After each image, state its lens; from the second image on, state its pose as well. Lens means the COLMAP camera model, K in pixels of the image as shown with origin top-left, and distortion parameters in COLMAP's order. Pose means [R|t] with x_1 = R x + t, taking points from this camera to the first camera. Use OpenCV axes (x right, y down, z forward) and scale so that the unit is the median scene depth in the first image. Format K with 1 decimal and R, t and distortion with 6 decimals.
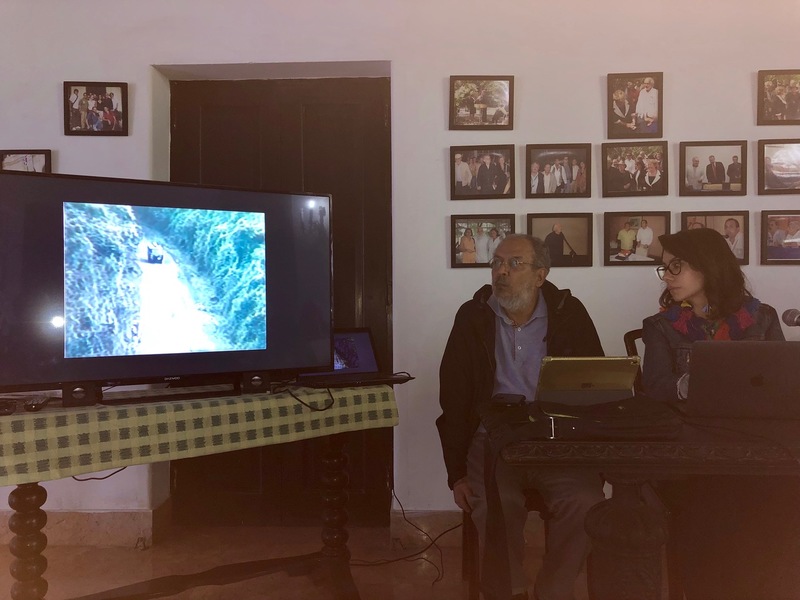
lens RADIAL K [[715.9, 0, 408.6], [0, 715.9, 296.5], [0, 0, 1]] dist [0.017763, 0.017632]
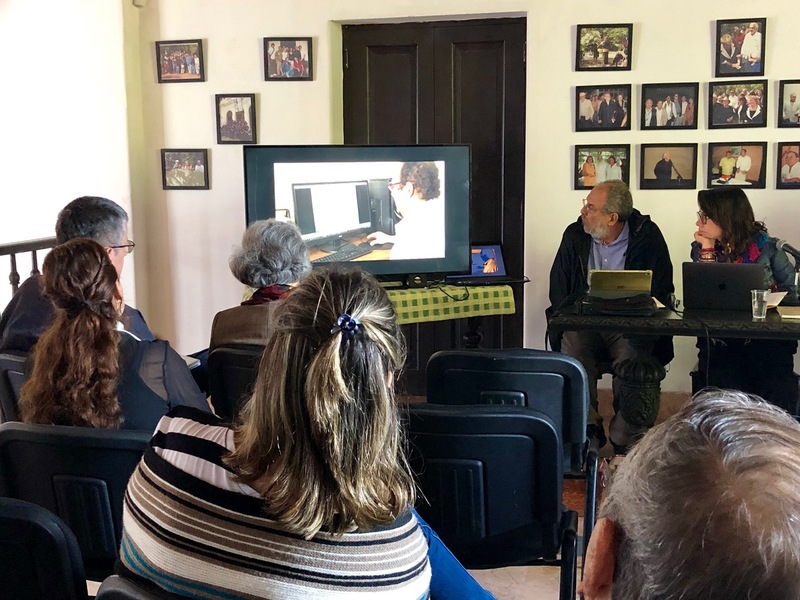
lens RADIAL K [[1054.3, 0, 399.2], [0, 1054.3, 301.8], [0, 0, 1]] dist [-0.004044, 0.000000]
pose [[0.978684, 0.026936, -0.203596, 0.136462], [0.001021, 0.990711, 0.135980, -0.094076], [0.205368, -0.133289, 0.969566, -0.789320]]
